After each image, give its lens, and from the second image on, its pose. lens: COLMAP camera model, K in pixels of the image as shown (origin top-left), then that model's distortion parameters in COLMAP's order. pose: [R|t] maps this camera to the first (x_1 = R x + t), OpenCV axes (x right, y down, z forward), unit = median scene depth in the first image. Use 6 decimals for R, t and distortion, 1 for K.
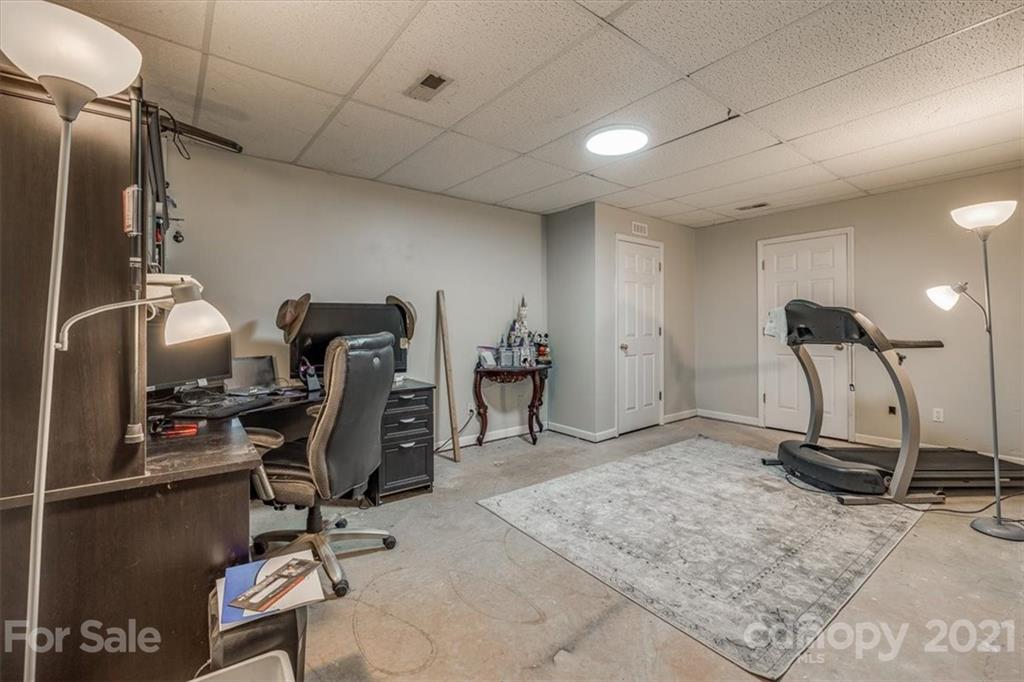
lens RADIAL K [[432.6, 0, 511.2], [0, 432.6, 332.4], [0, 0, 1]] dist [0.000185, -0.000842]
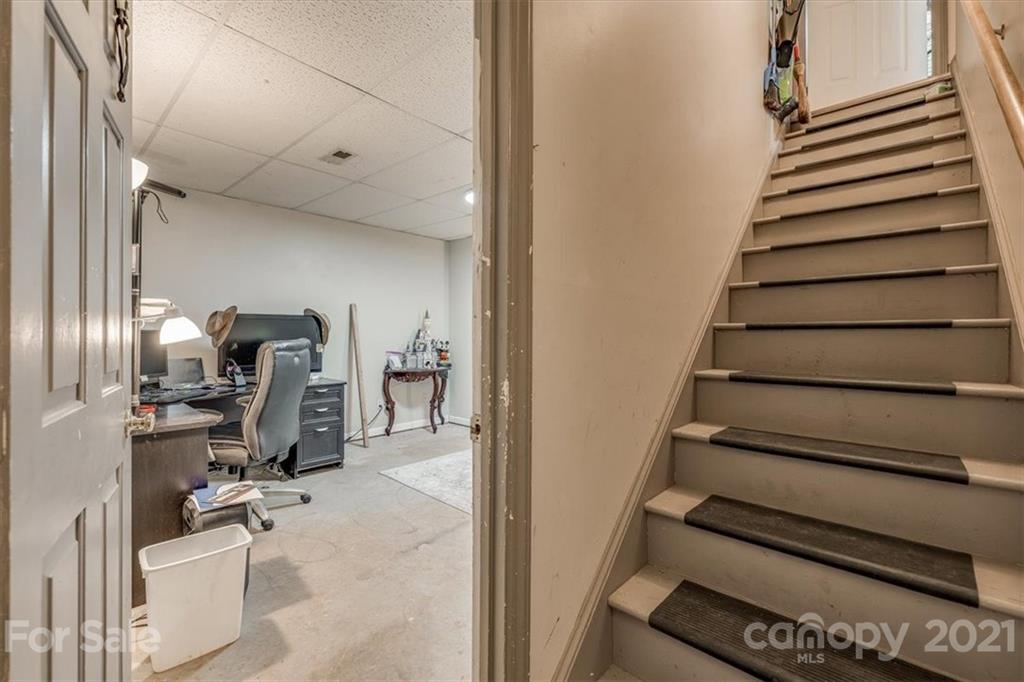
lens RADIAL K [[432.6, 0, 512.1], [0, 432.6, 339.5], [0, 0, 1]] dist [0.000185, -0.000842]
pose [[0.985570, 0.005434, 0.169179, 0.088376], [-0.004700, 0.999978, -0.004740, 0.004992], [-0.169201, 0.003877, 0.985574, -0.320059]]
